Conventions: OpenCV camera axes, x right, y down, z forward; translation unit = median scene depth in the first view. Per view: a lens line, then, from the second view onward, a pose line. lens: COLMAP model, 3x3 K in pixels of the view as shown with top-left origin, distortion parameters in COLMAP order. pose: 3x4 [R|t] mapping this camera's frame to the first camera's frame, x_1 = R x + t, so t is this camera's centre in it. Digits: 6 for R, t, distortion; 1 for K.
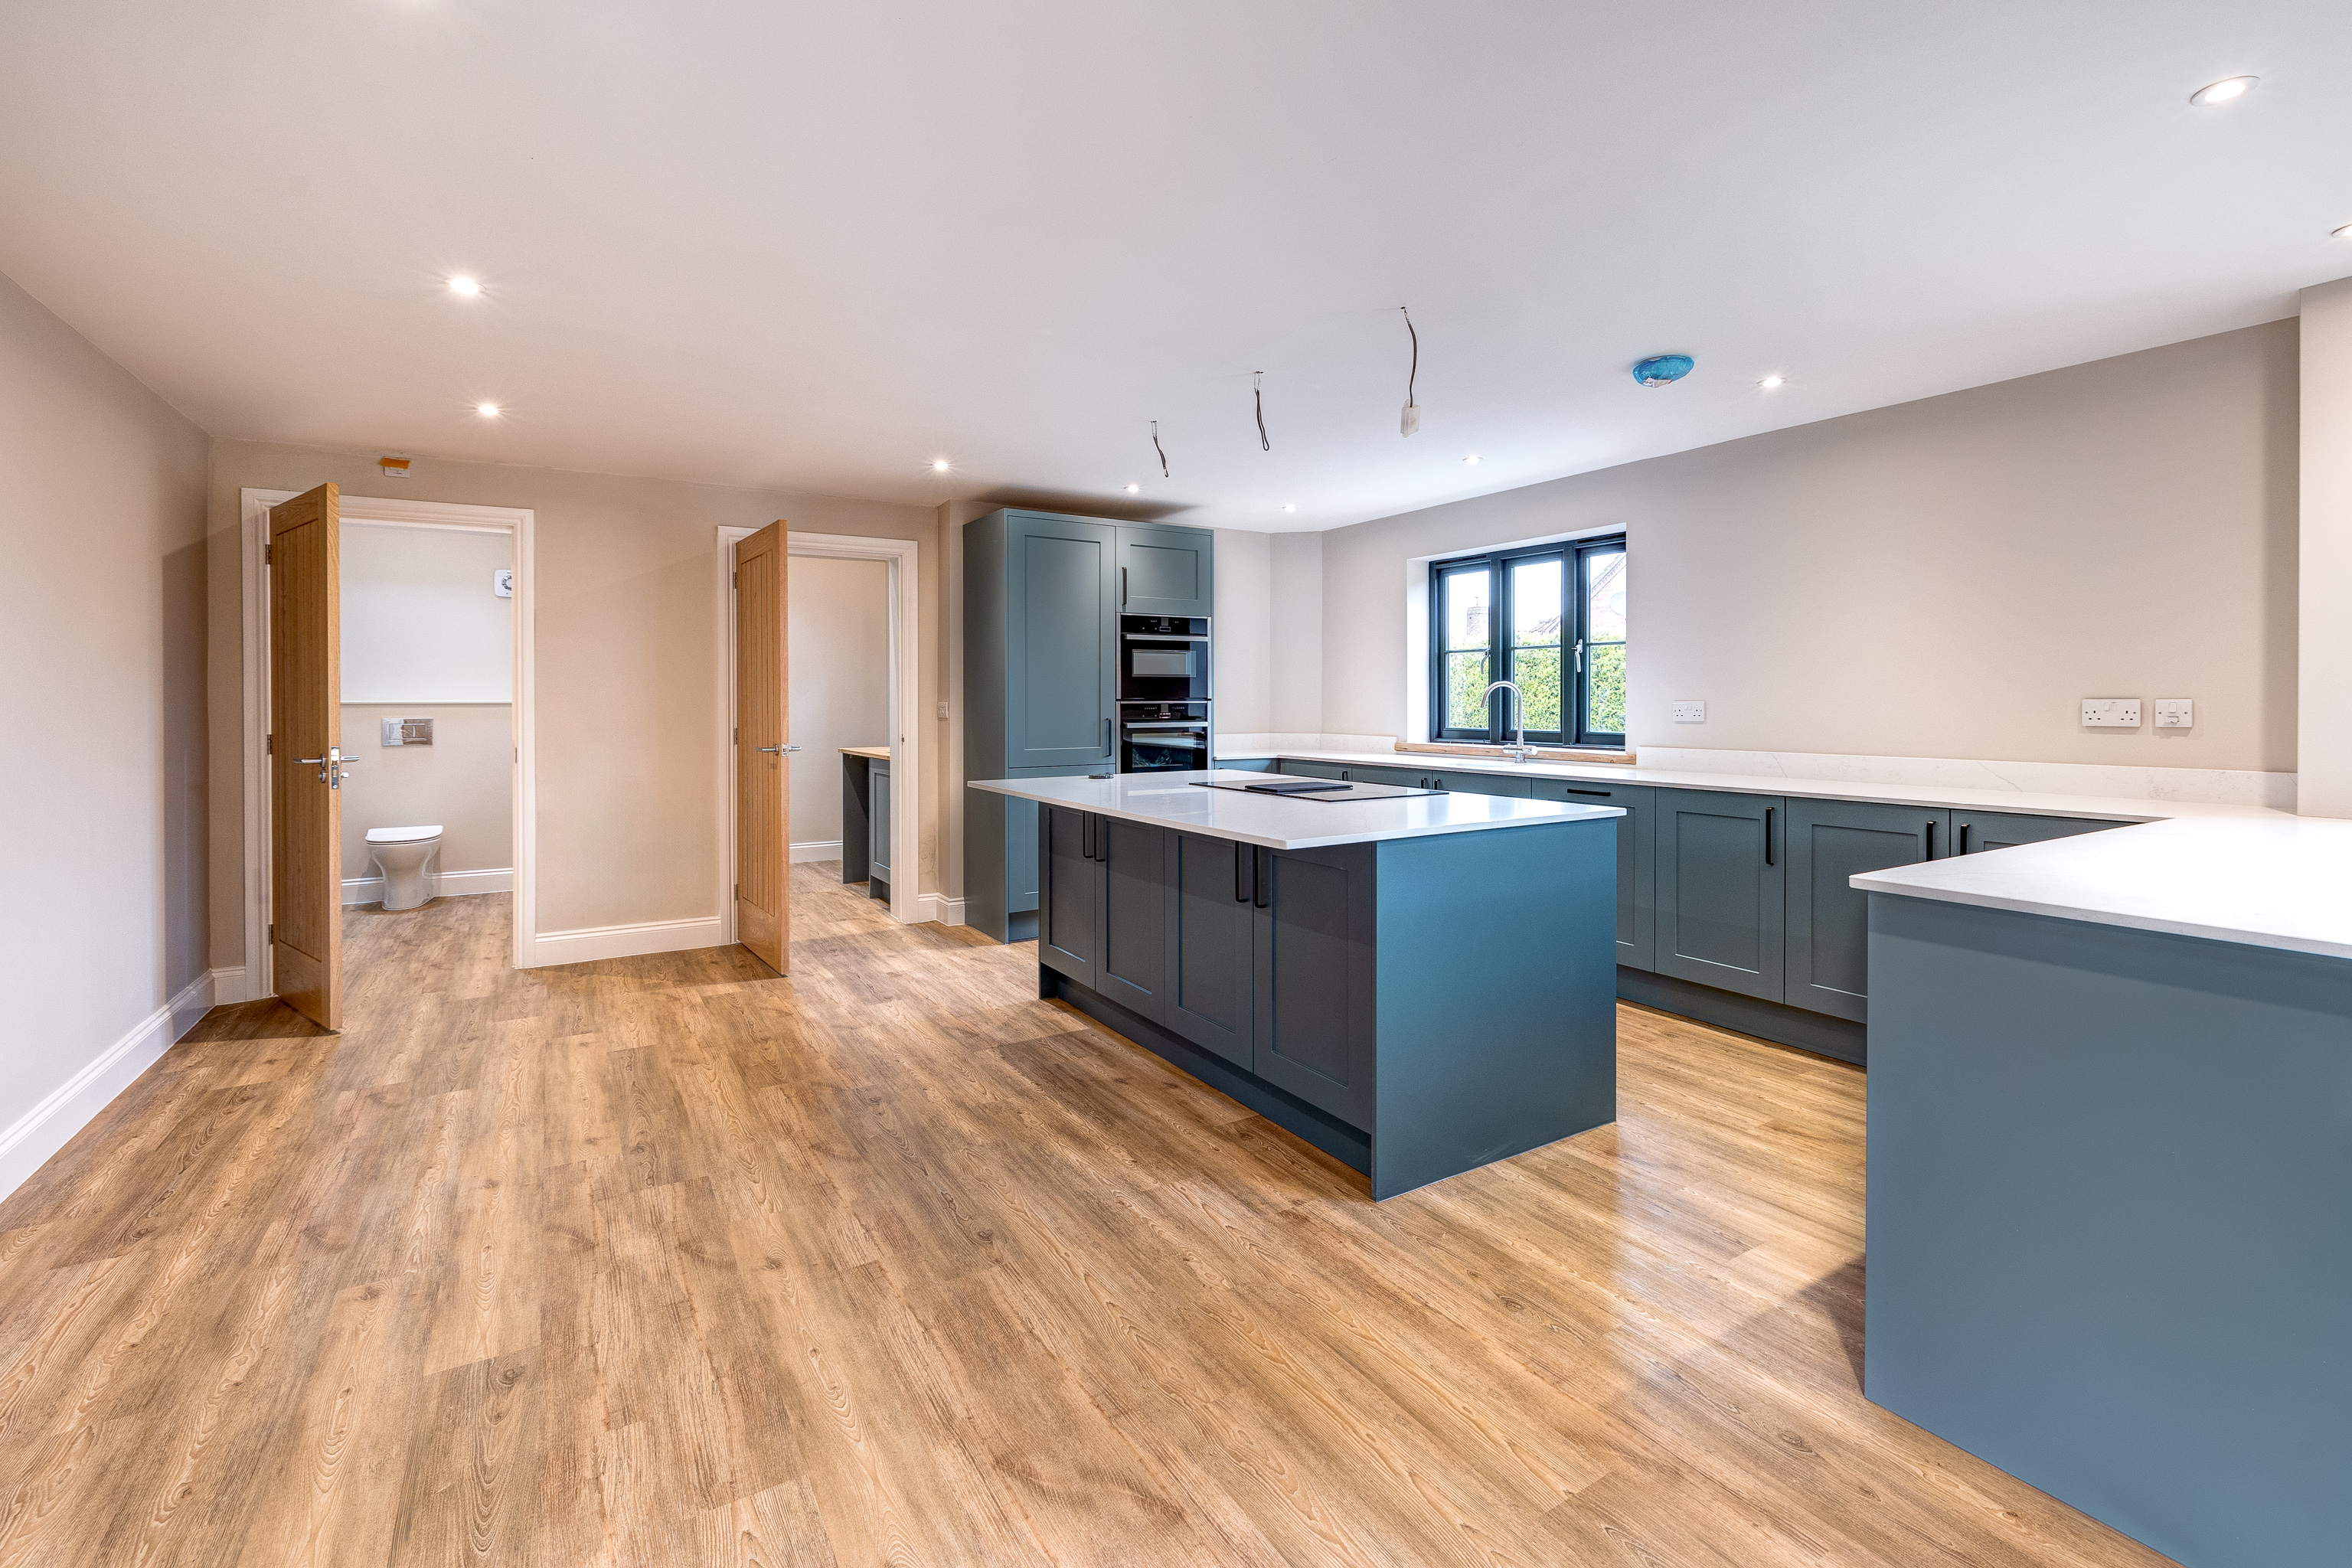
lens RADIAL K [[1010.0, 0, 1237.3], [0, 1010.0, 712.4], [0, 0, 1]] dist [-0.000084, -0.001054]
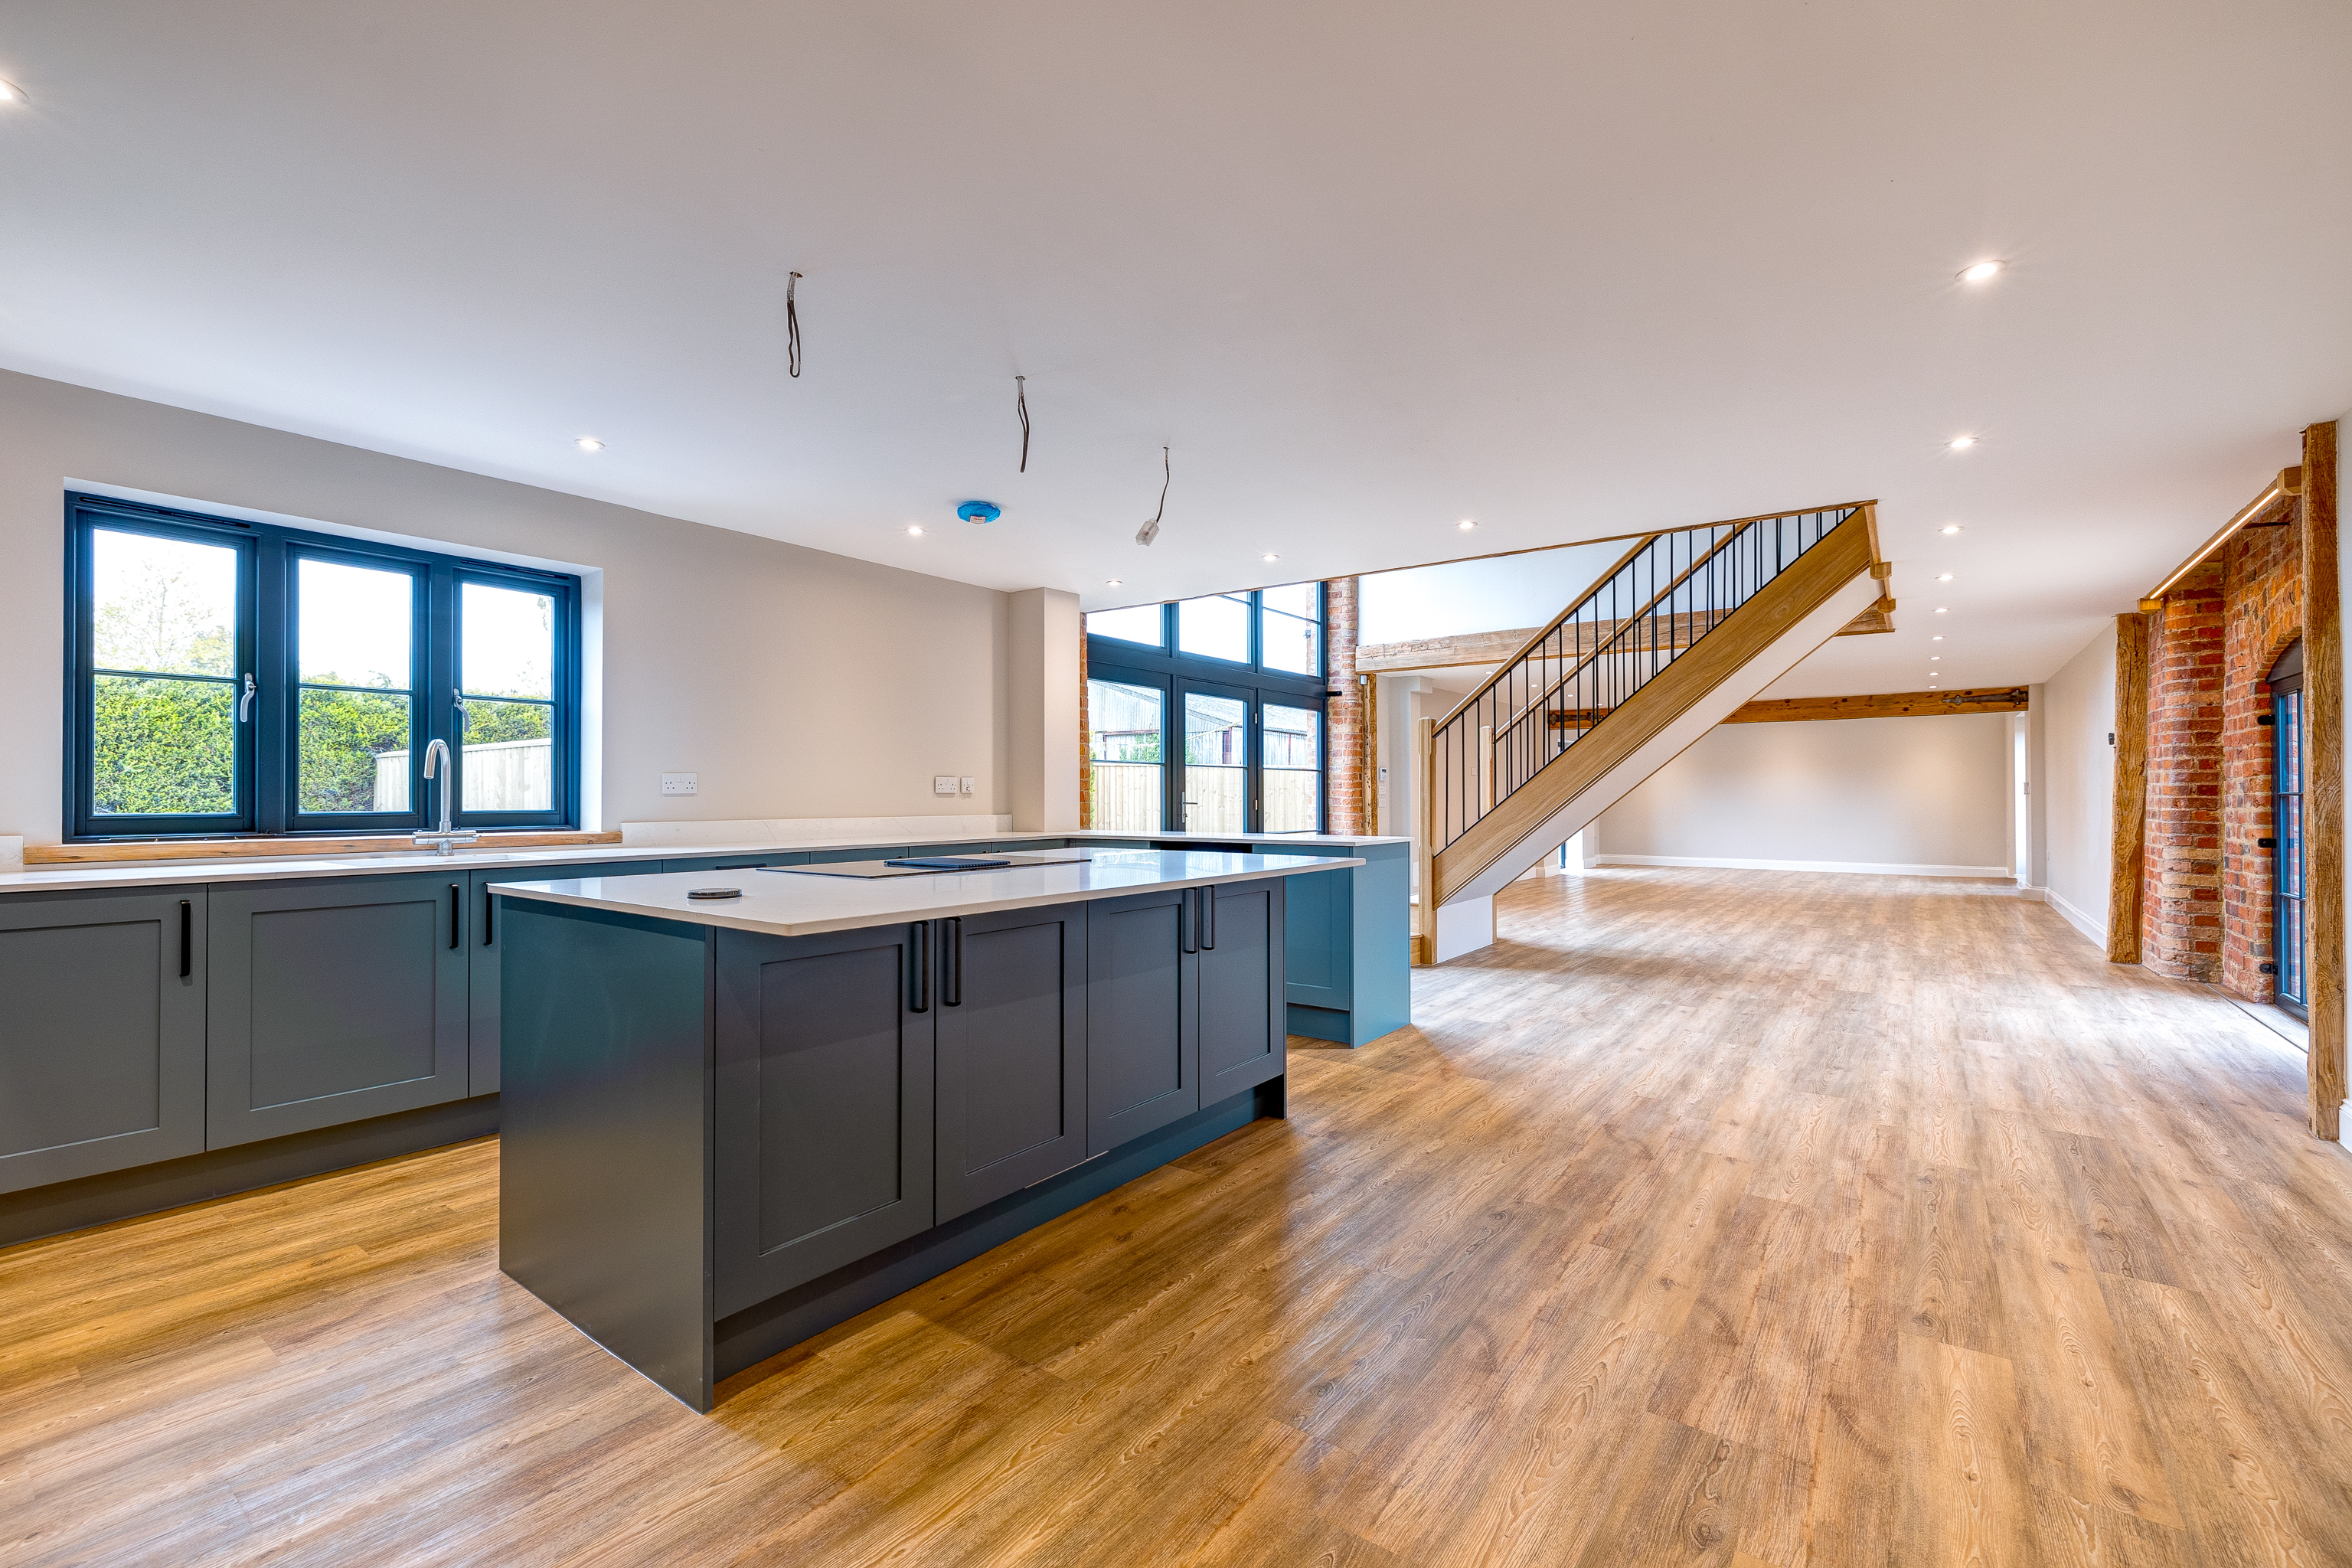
lens RADIAL K [[1010.0, 0, 1114.4], [0, 1010.0, 790.9], [0, 0, 1]] dist [-0.000084, -0.001054]
pose [[-0.294106, 0.008124, 0.955738, -0.898810], [0.011889, 0.999918, -0.004841, 0.023063], [-0.955699, 0.009939, -0.294179, 1.283112]]
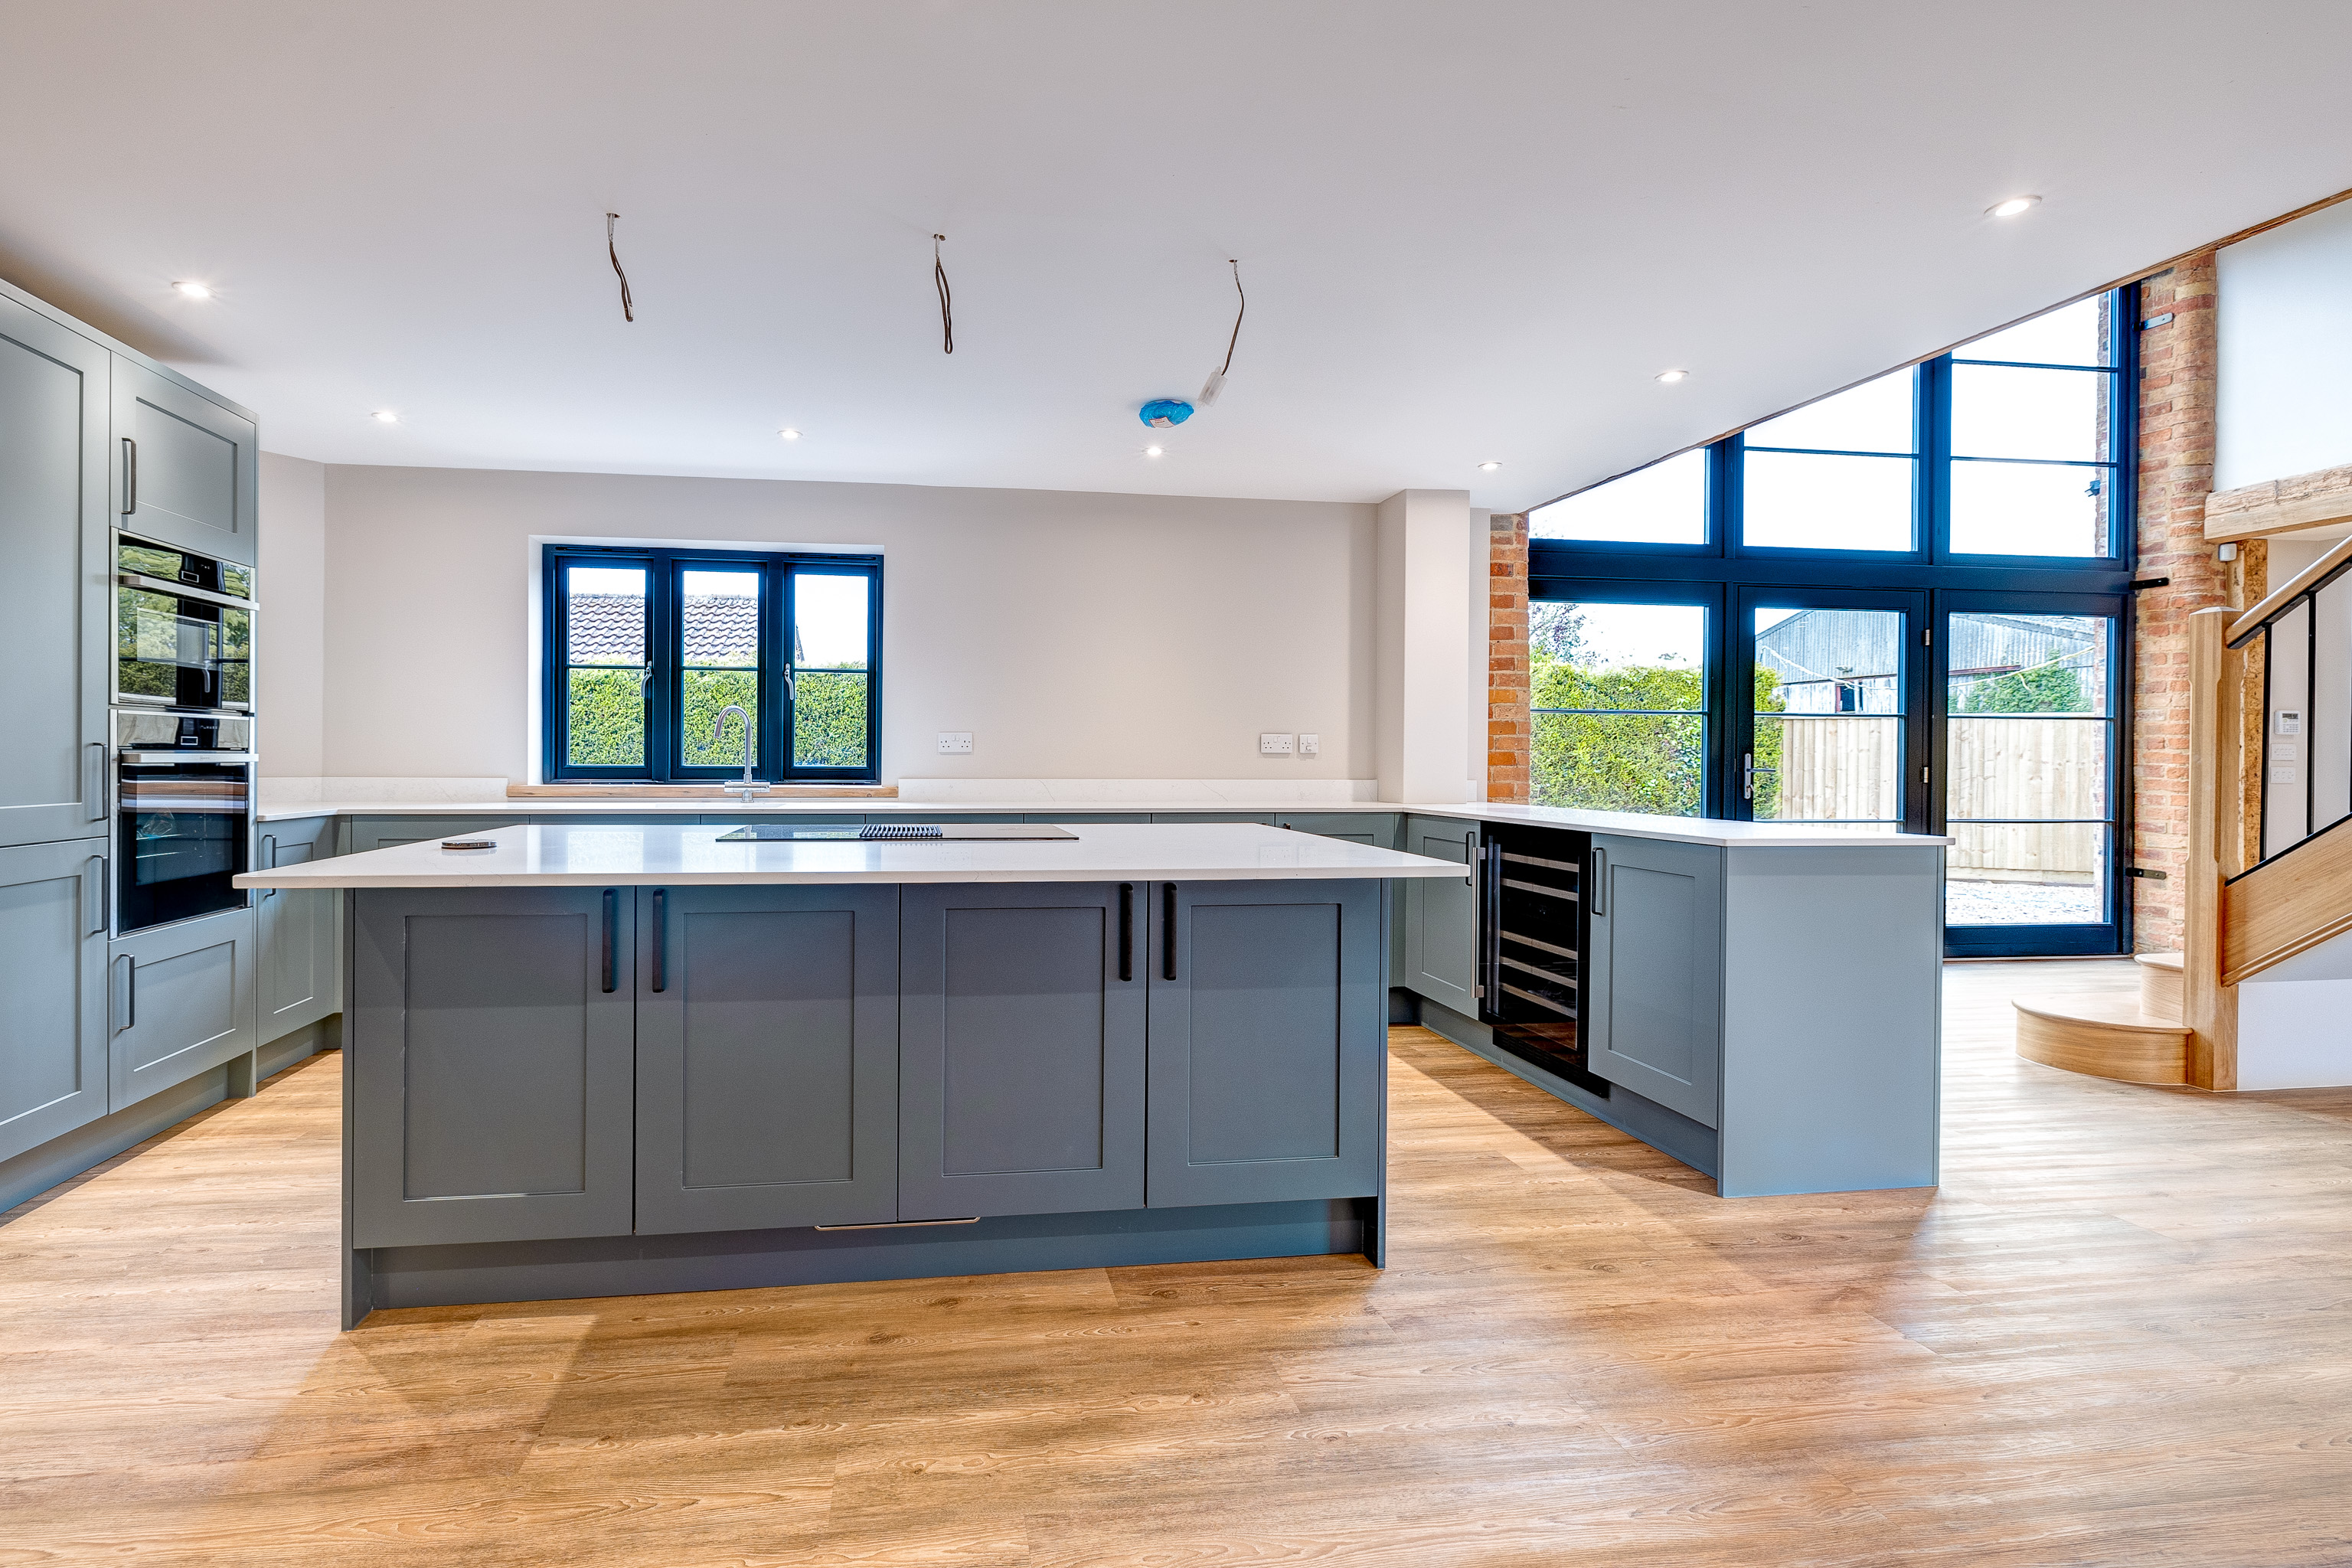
lens RADIAL K [[1010.0, 0, 1025.3], [0, 1010.0, 762.0], [0, 0, 1]] dist [-0.000084, -0.001054]
pose [[0.459251, 0.000656, 0.888306, -0.624789], [0.002063, 0.999996, -0.001805, 0.030512], [-0.888304, 0.002662, 0.459248, 0.680147]]
